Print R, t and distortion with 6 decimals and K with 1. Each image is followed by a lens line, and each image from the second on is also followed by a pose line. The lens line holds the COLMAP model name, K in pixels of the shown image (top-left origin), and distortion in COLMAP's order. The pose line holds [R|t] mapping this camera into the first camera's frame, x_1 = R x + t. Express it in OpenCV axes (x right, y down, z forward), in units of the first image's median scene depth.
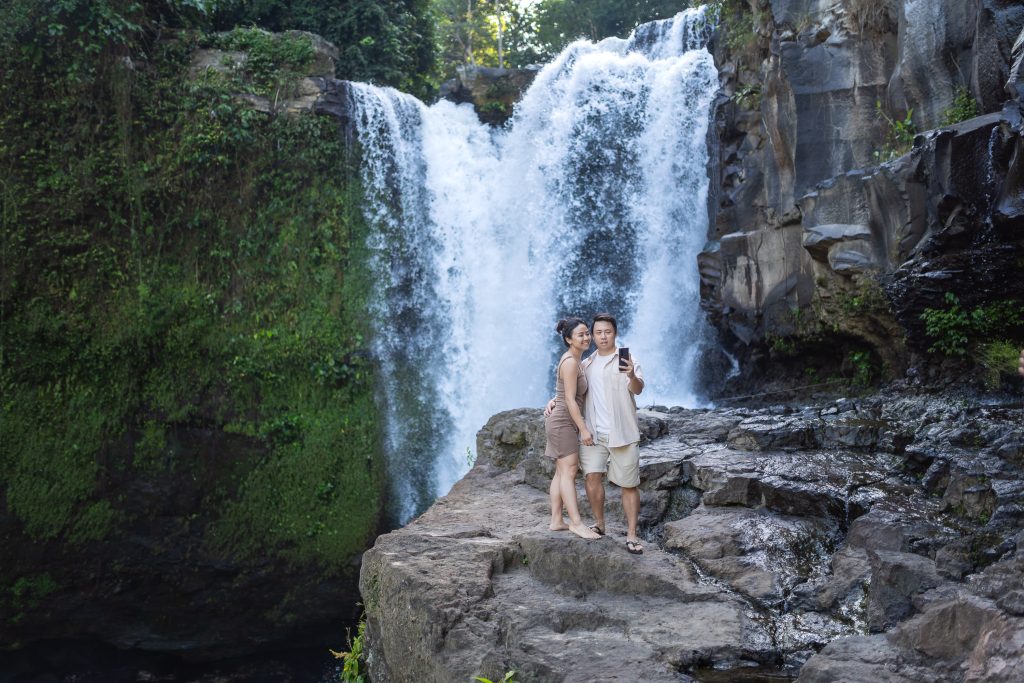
lens RADIAL K [[980.3, 0, 512.0], [0, 980.3, 341.5], [0, 0, 1]] dist [0.003421, -0.000579]
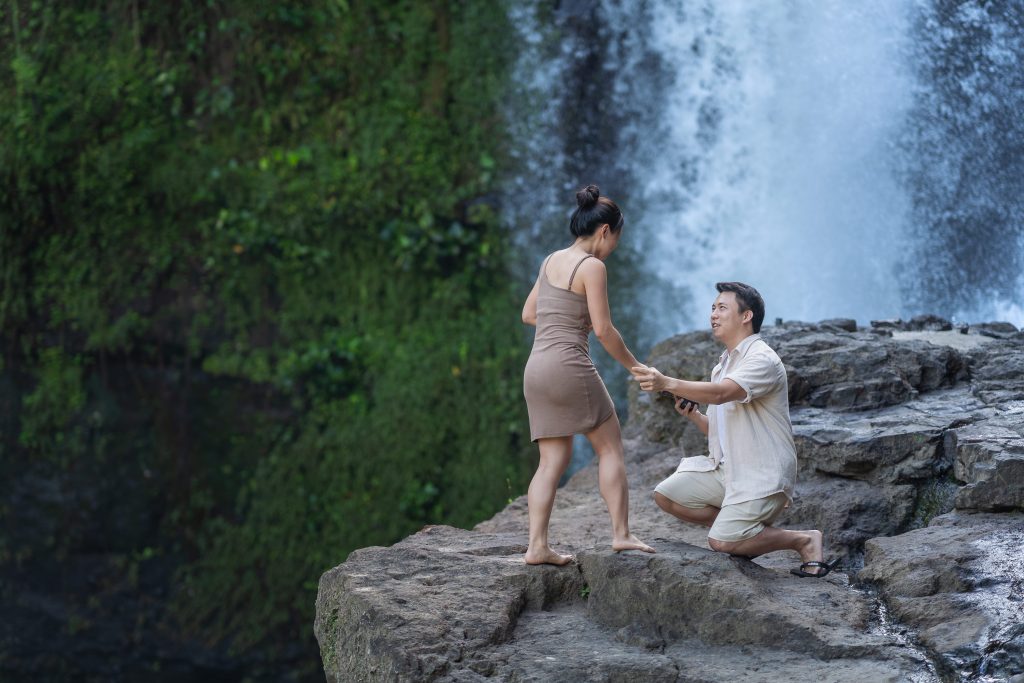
lens RADIAL K [[2479.7, 0, 510.4], [0, 2479.7, 373.2], [0, 0, 1]] dist [0.063927, -0.054748]
pose [[0.983486, -0.000276, -0.180982, 0.060705], [0.017121, 0.995656, 0.091524, -0.012277], [0.180171, -0.093111, 0.979218, -0.119808]]
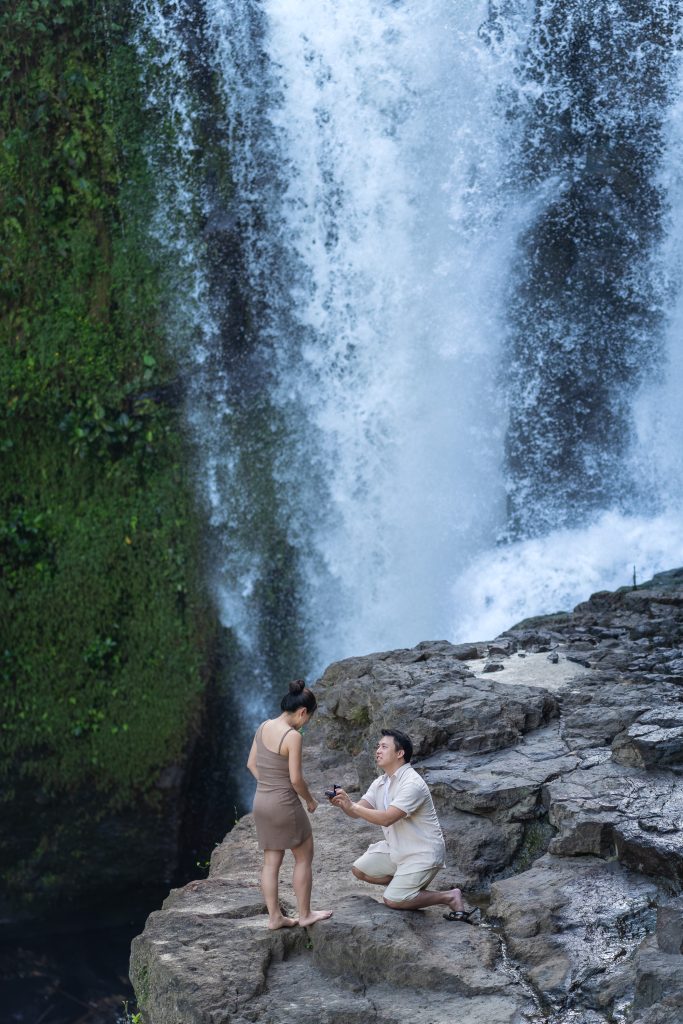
lens RADIAL K [[2479.7, 0, 339.9], [0, 2479.7, 569.8], [0, 0, 1]] dist [0.063927, -0.054748]
pose [[0.995217, -0.022582, -0.095048, 0.066903], [0.039809, 0.982221, 0.183462, -0.134285], [0.089215, -0.186368, 0.978421, -0.294705]]
